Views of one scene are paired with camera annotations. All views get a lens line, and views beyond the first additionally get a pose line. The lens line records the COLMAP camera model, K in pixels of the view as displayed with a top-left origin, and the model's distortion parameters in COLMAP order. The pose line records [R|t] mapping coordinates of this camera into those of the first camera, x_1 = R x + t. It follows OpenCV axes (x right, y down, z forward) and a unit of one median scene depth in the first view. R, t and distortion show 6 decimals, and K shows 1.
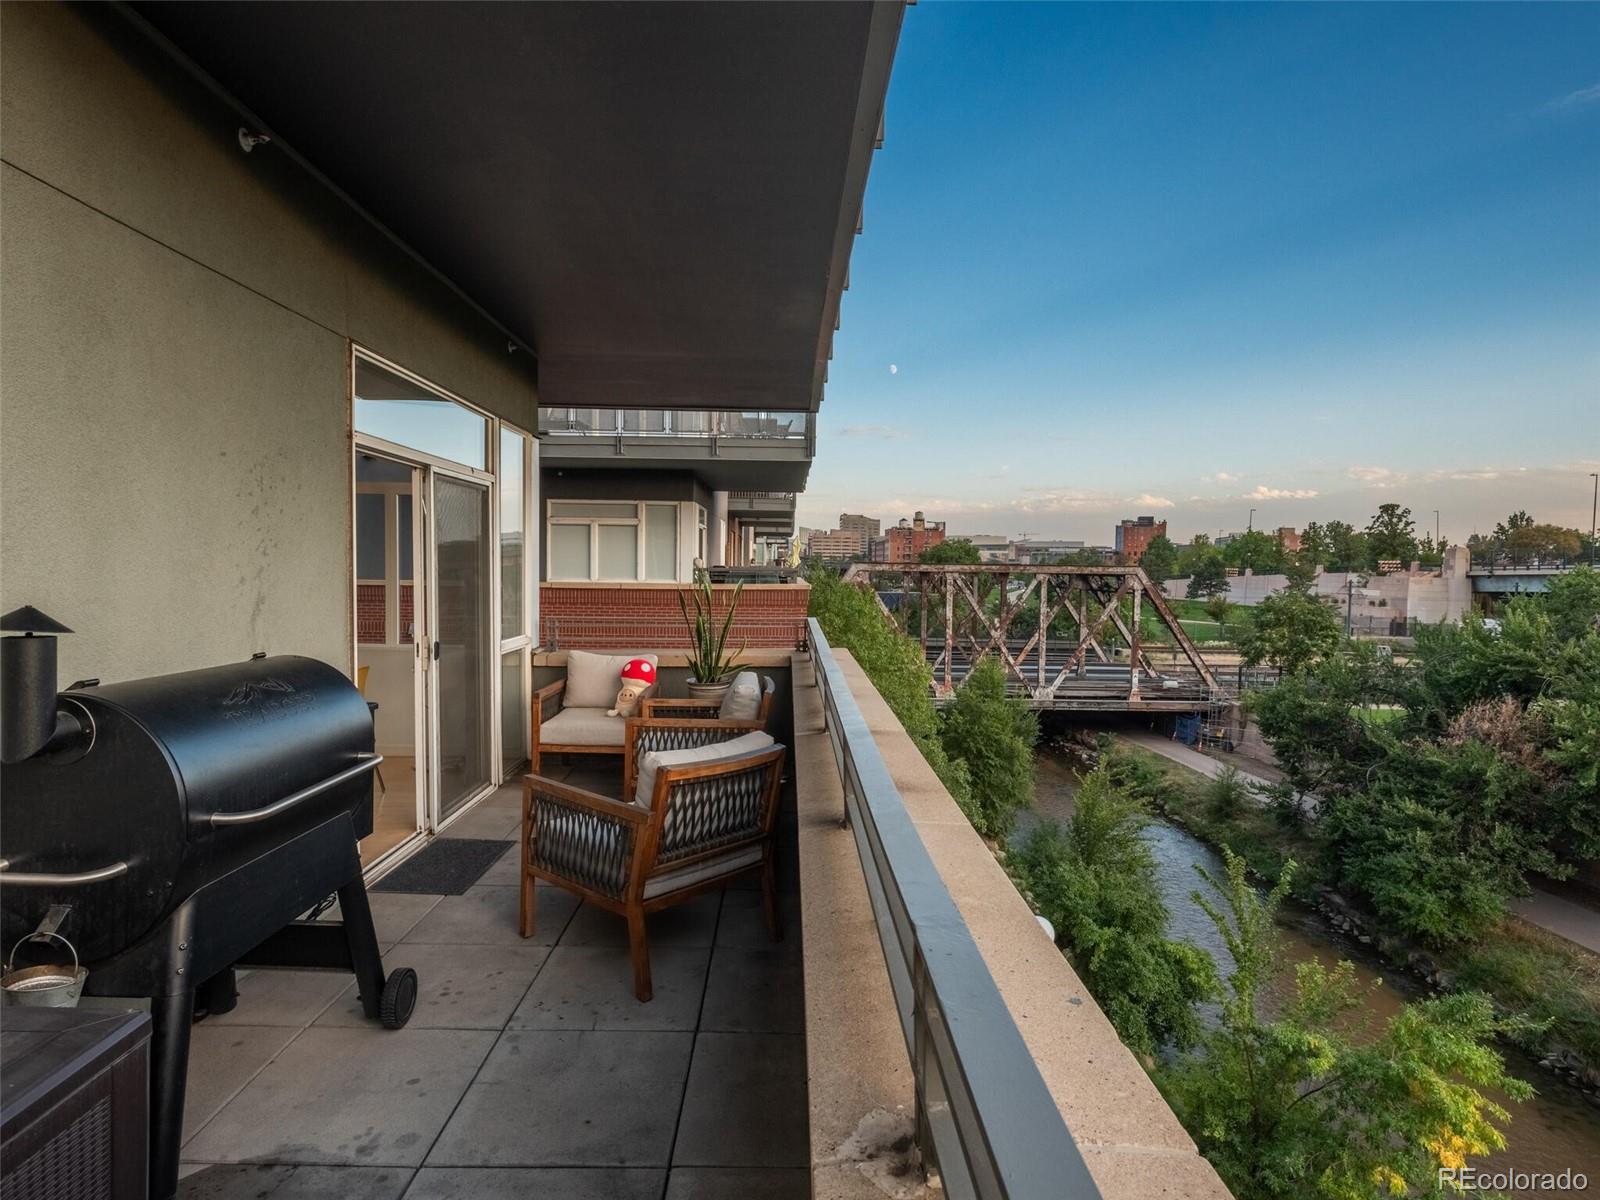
lens RADIAL K [[841.5, 0, 802.6], [0, 841.5, 598.1], [0, 0, 1]] dist [0.020334, -0.008521]
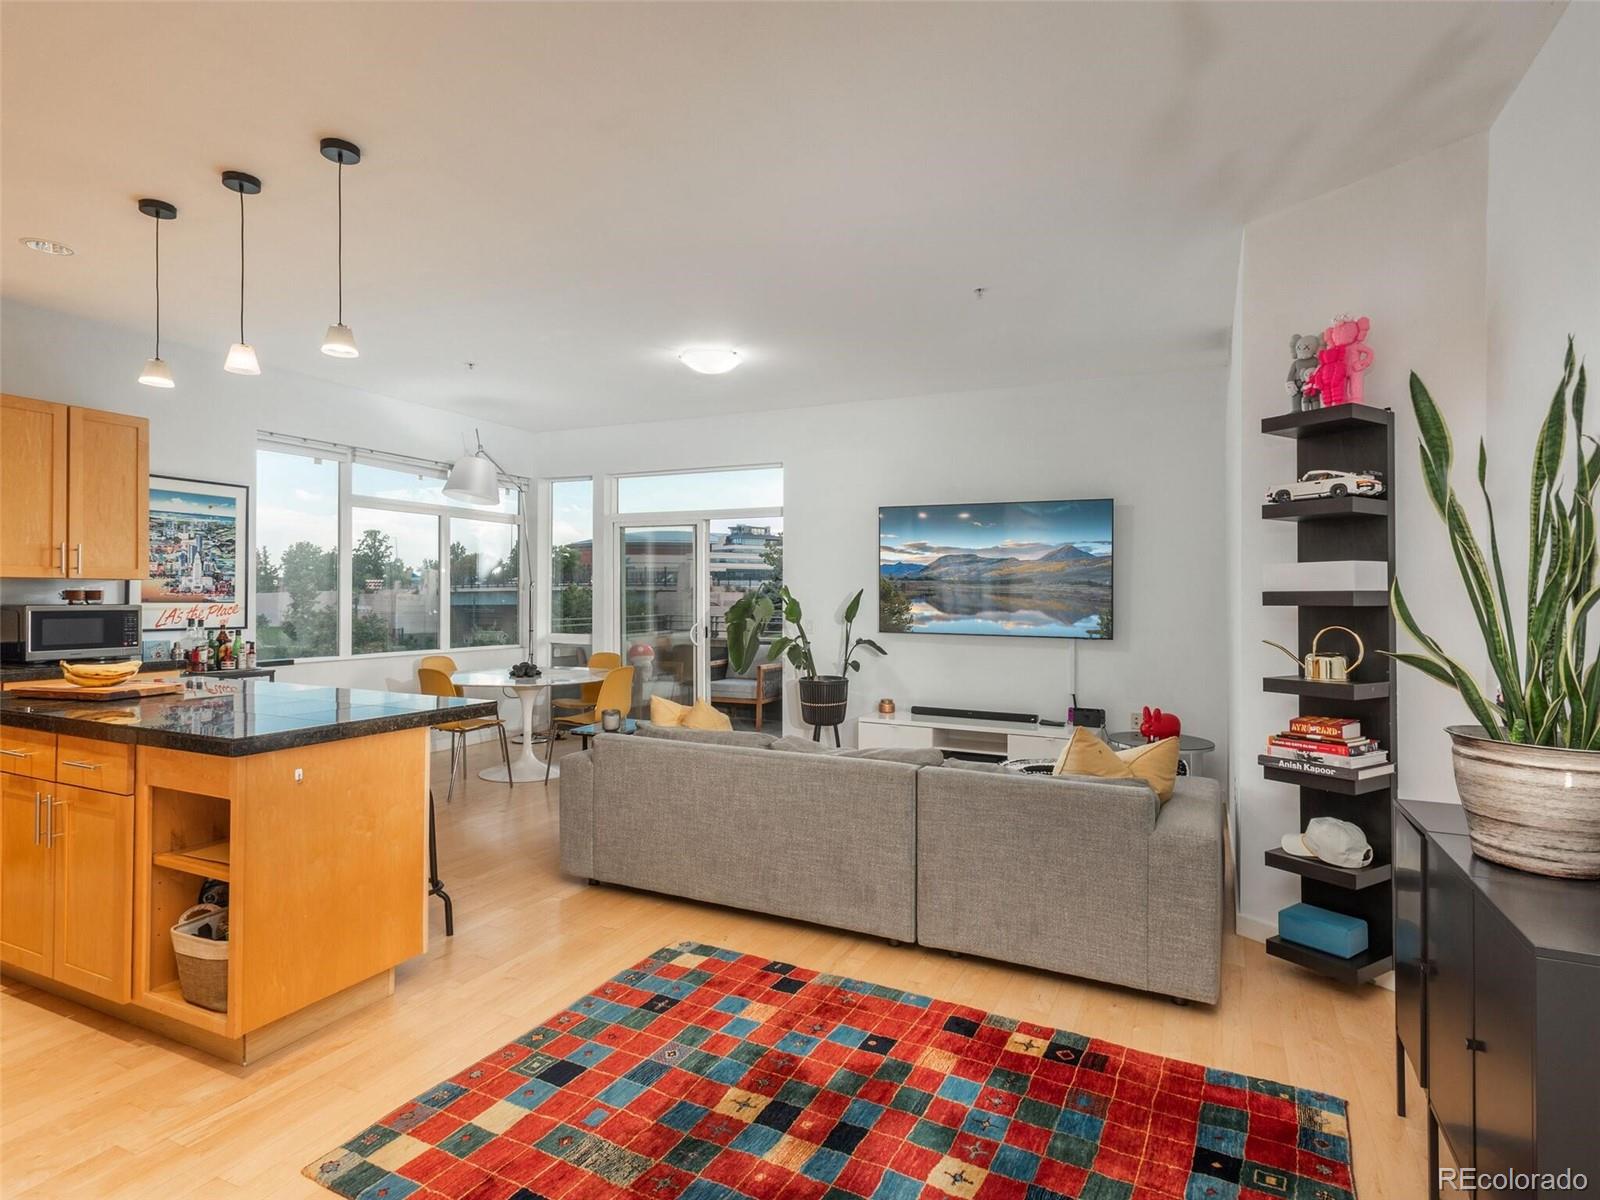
lens RADIAL K [[841.5, 0, 808.8], [0, 841.5, 607.2], [0, 0, 1]] dist [0.020334, -0.008521]
pose [[0.424550, -0.020932, 0.905163, -0.186260], [0.030596, 0.999493, 0.008762, 0.000354], [-0.904887, 0.023974, 0.424975, 0.009600]]
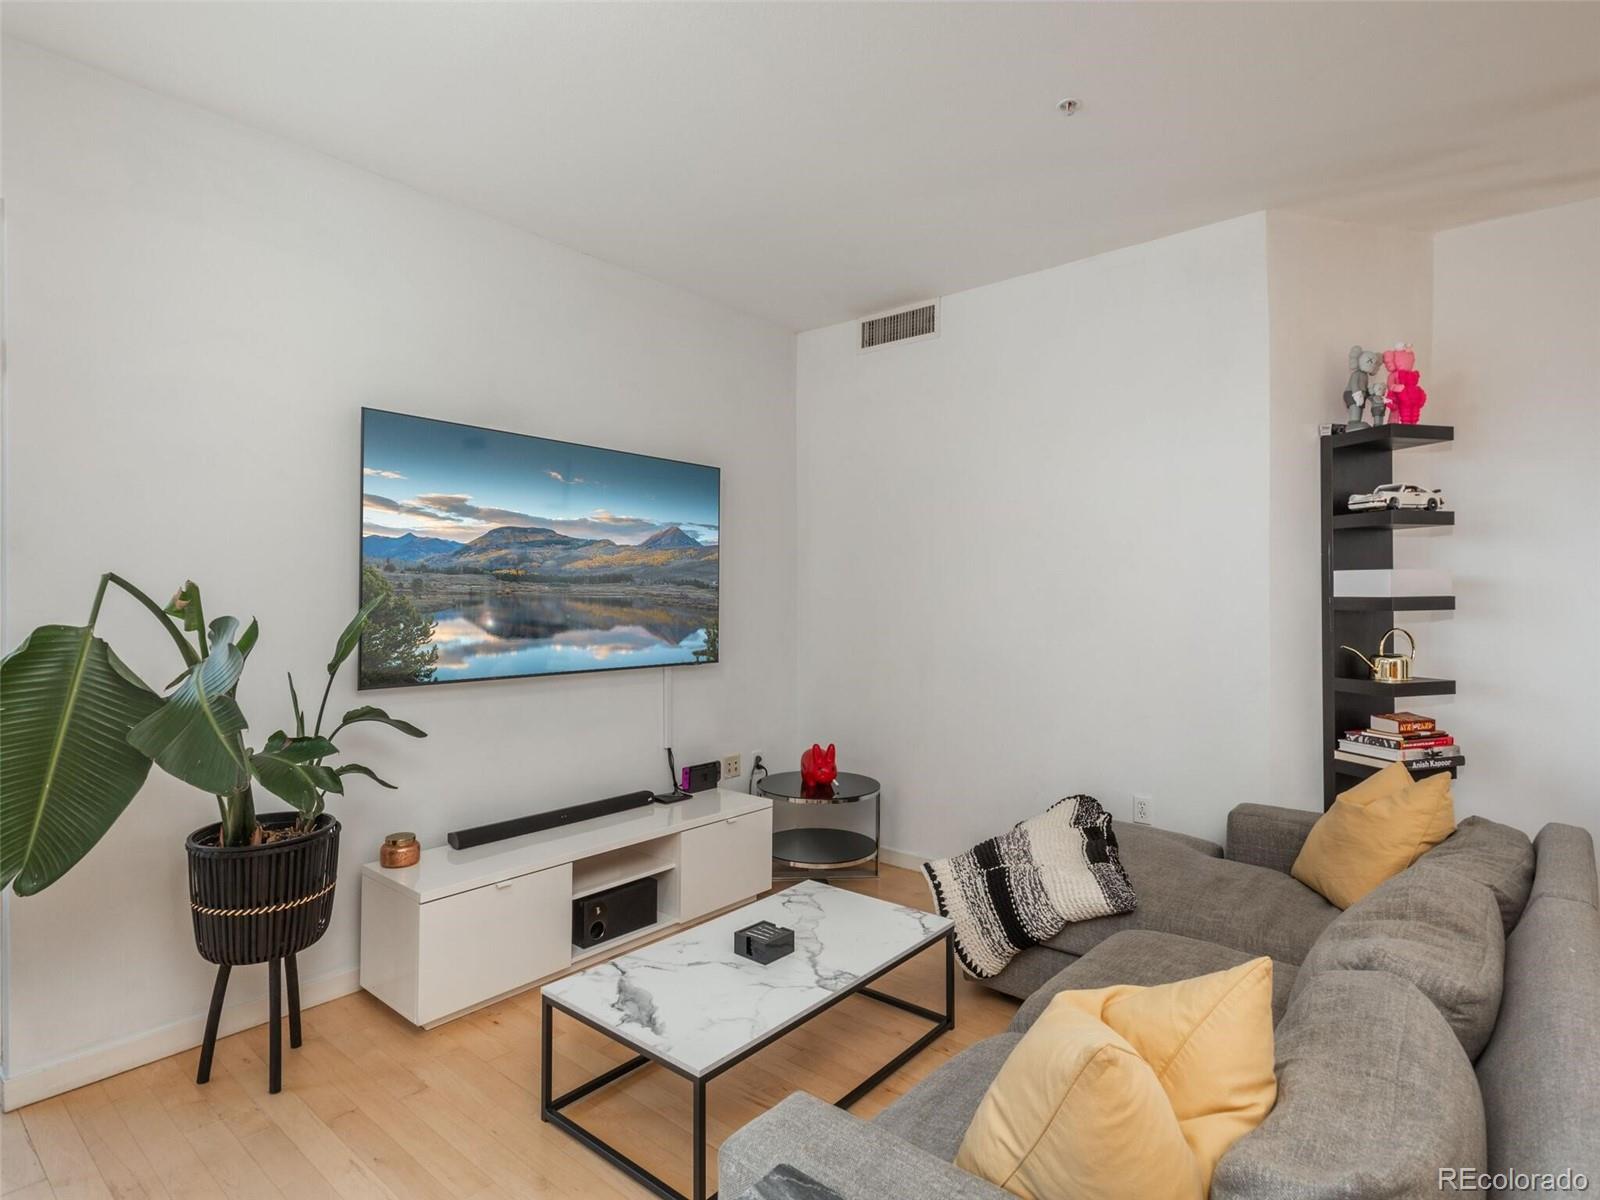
lens RADIAL K [[841.5, 0, 807.7], [0, 841.5, 588.7], [0, 0, 1]] dist [0.020334, -0.008521]
pose [[-0.765281, -0.002343, 0.643692, -0.118008], [0.017628, 0.999542, 0.024596, -0.002292], [-0.643455, 0.030170, -0.764889, 0.086256]]
